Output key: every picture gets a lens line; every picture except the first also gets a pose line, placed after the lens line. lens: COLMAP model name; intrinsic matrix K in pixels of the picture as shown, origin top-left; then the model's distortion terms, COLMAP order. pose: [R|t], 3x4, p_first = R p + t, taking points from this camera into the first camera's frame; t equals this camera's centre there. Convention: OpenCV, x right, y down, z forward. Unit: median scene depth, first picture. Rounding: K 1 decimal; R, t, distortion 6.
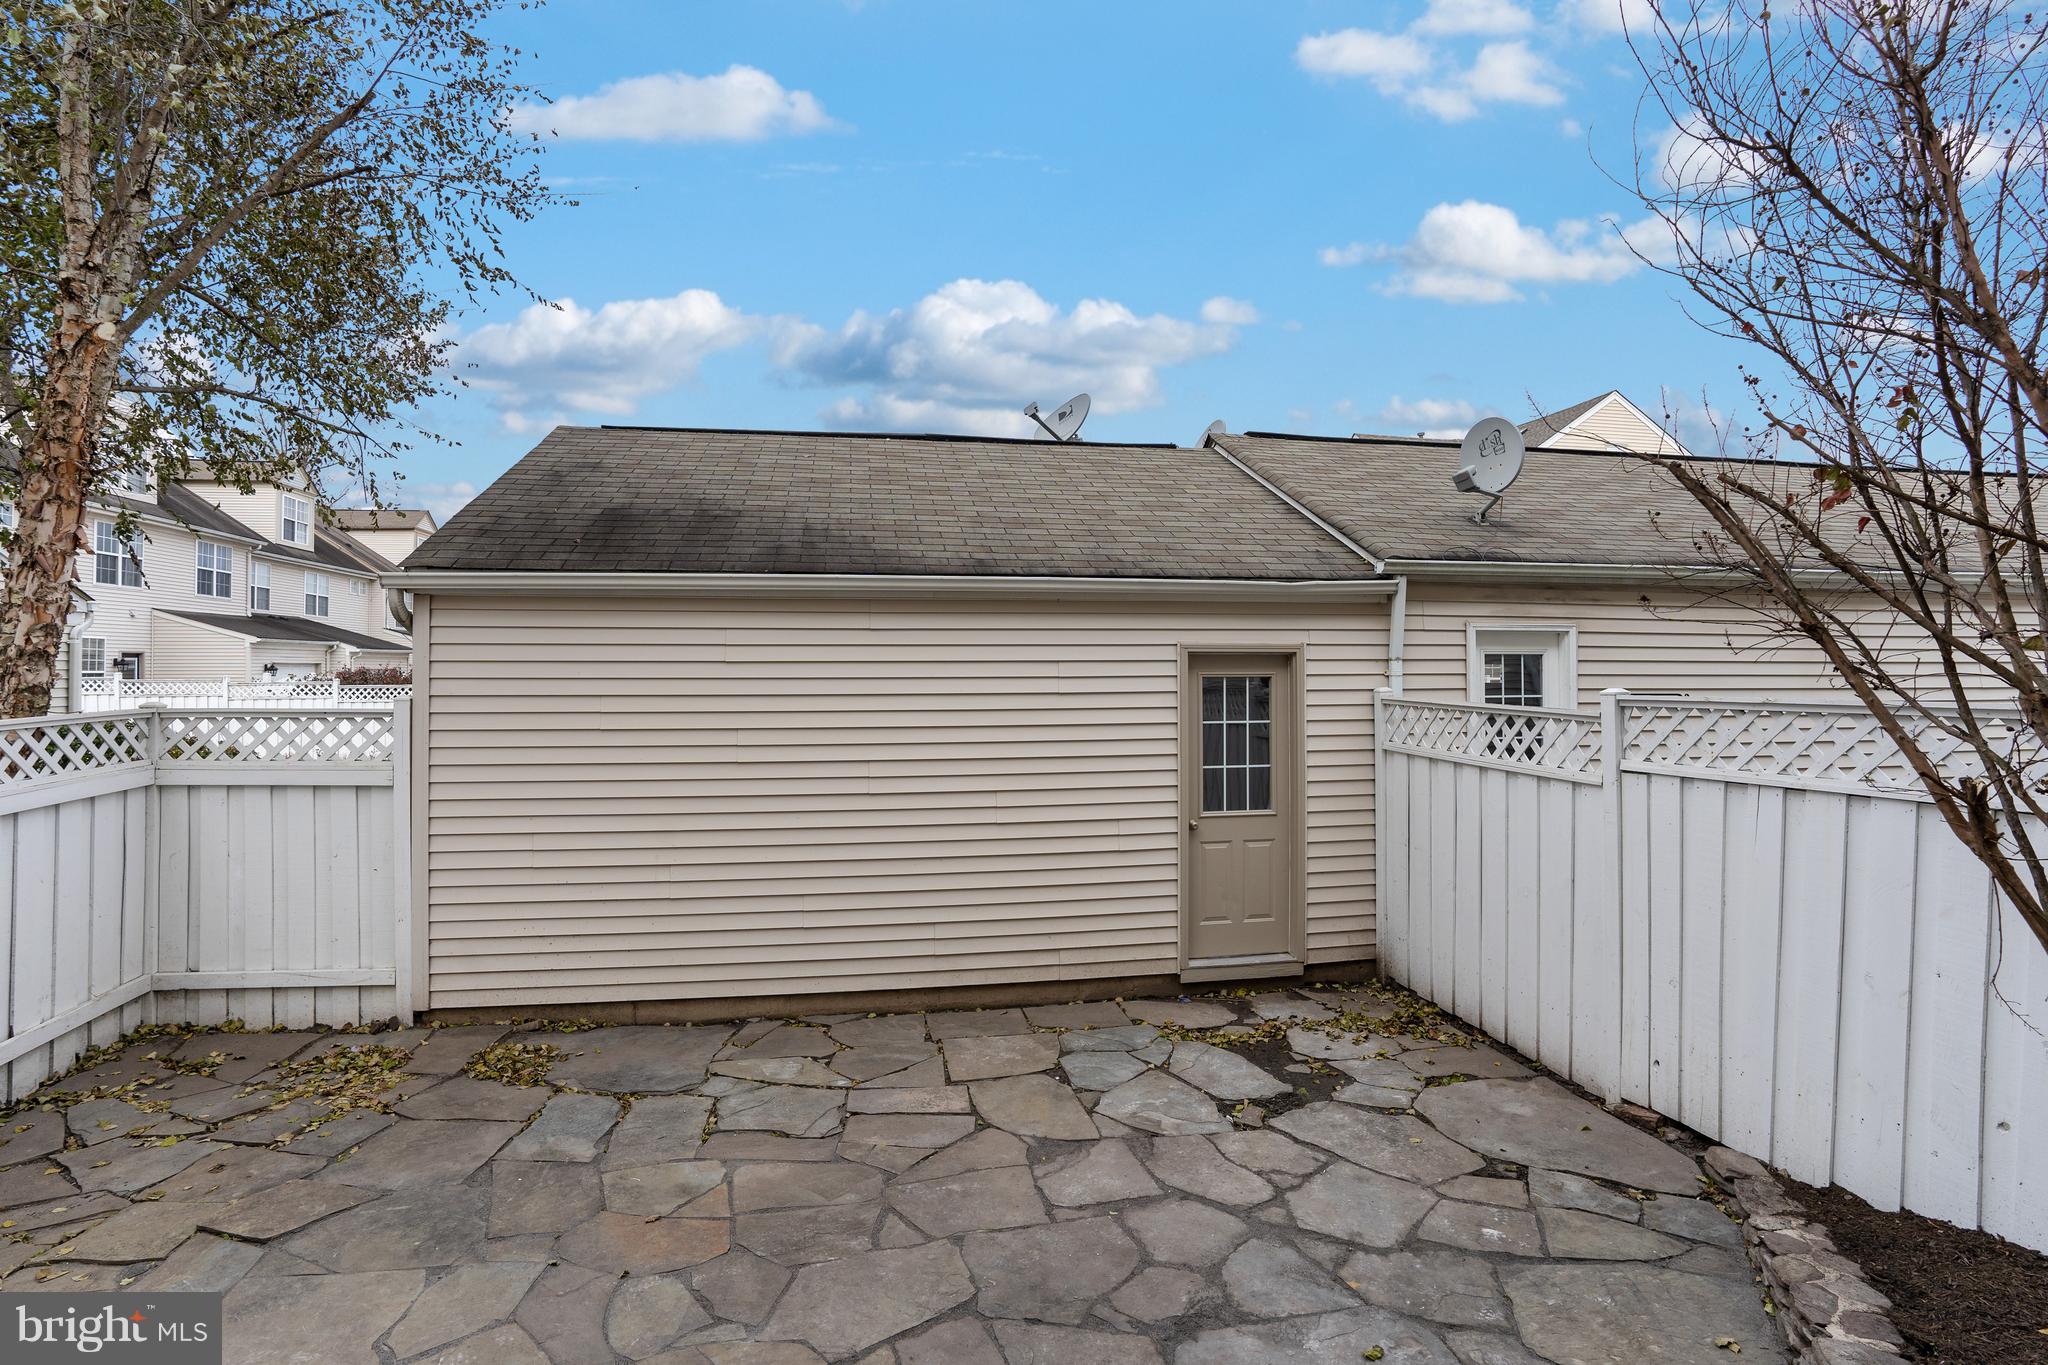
lens RADIAL K [[952.9, 0, 1001.9], [0, 952.9, 688.5], [0, 0, 1]] dist [-0.049572, 0.020818]
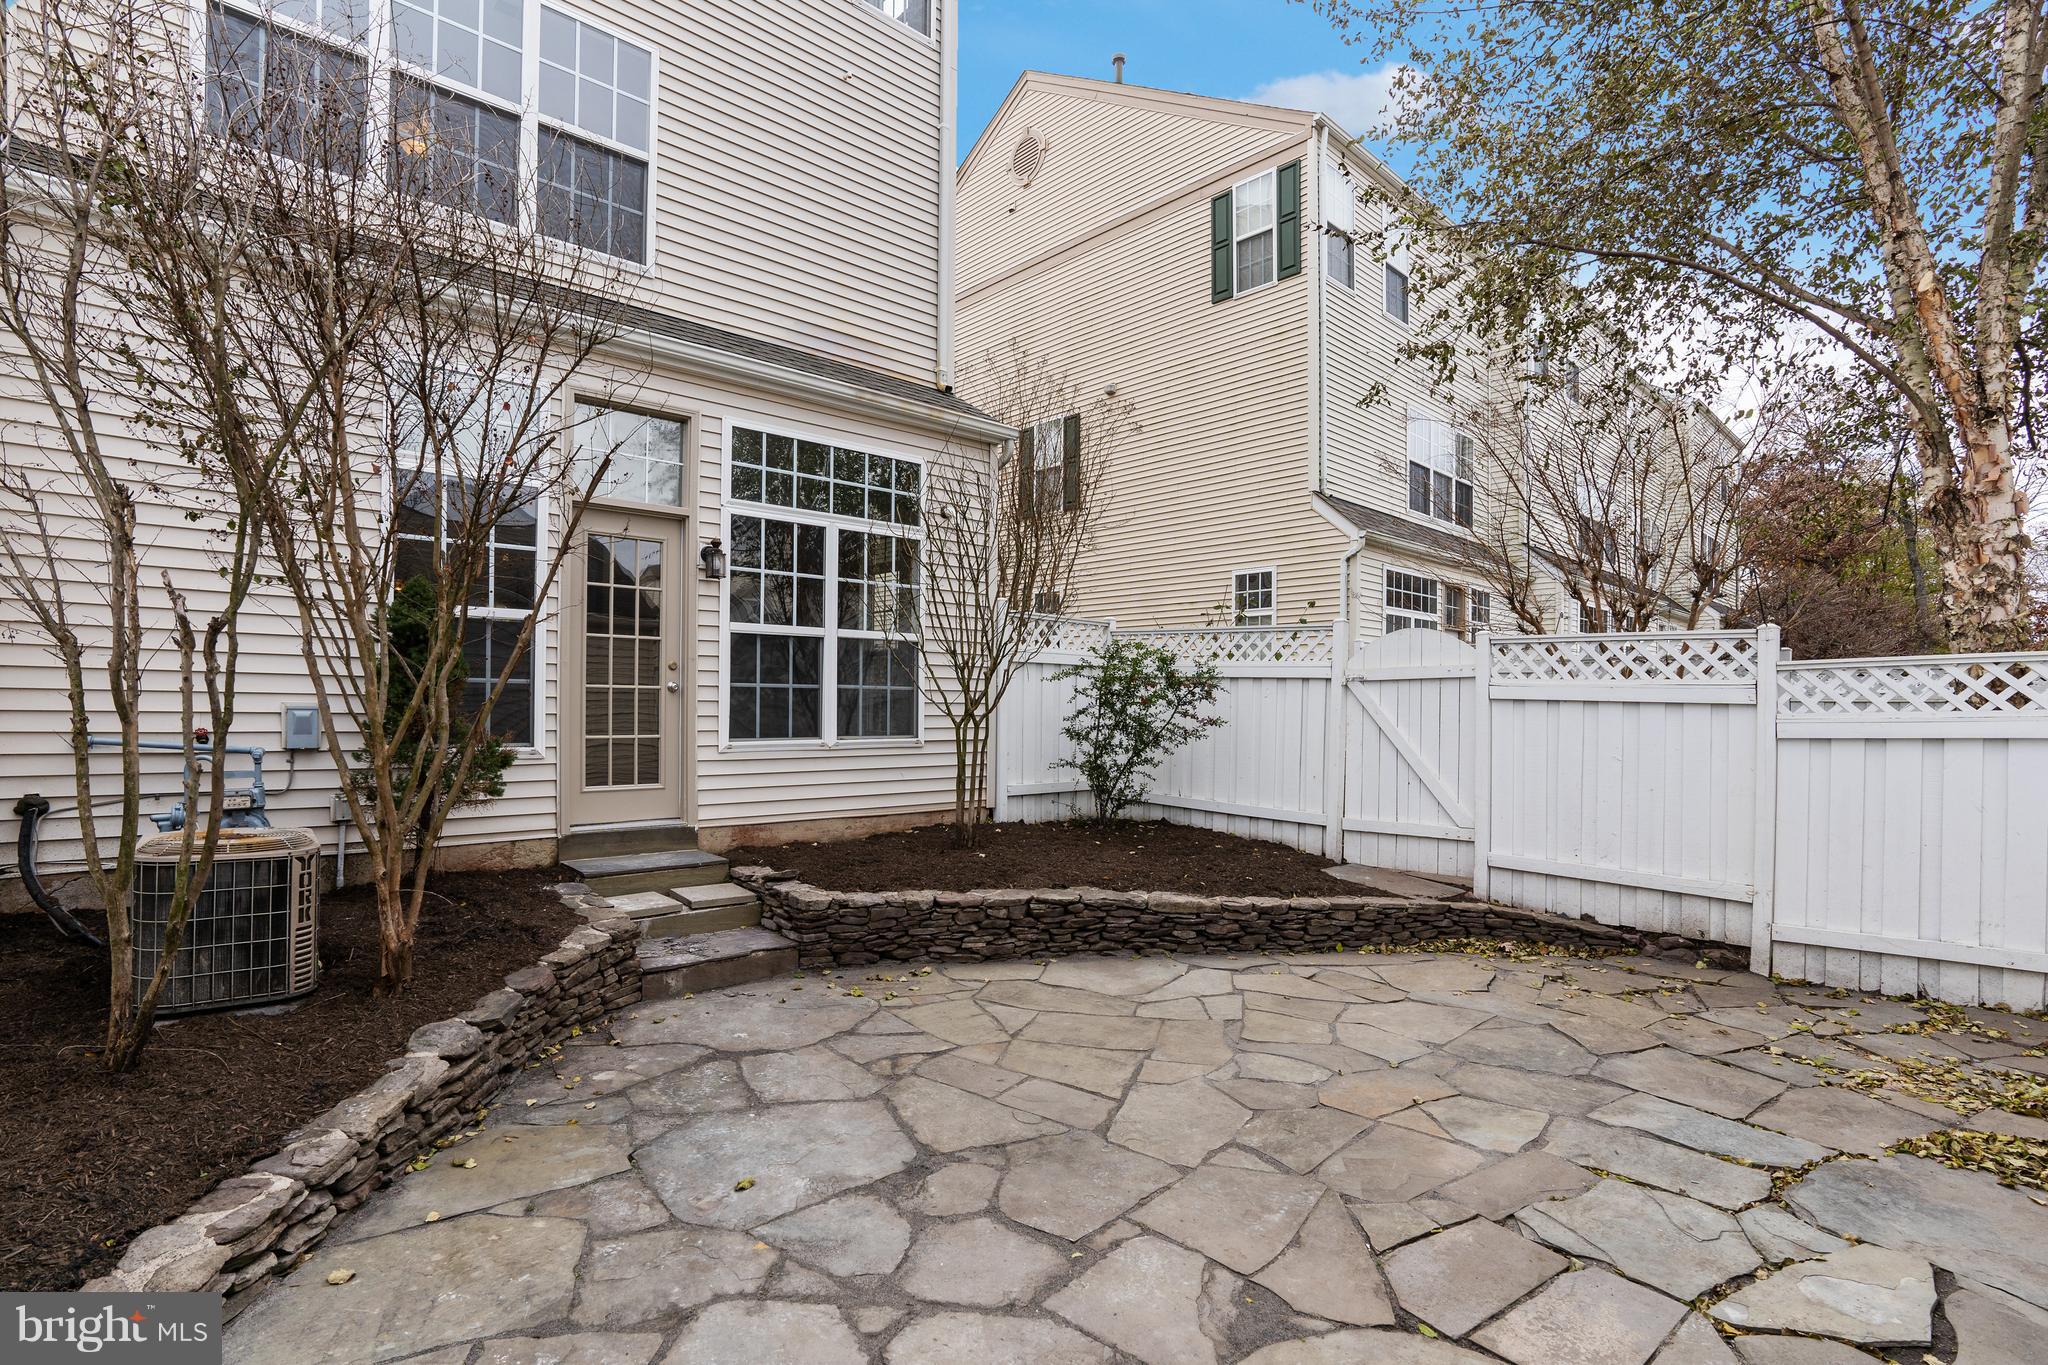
lens RADIAL K [[952.9, 0, 1001.9], [0, 952.9, 688.5], [0, 0, 1]] dist [-0.049572, 0.020818]
pose [[-0.836378, -0.015613, -0.547931, 0.578162], [-0.019673, 0.999805, 0.001541, 0.115185], [0.547800, 0.012068, -0.836522, 1.580158]]
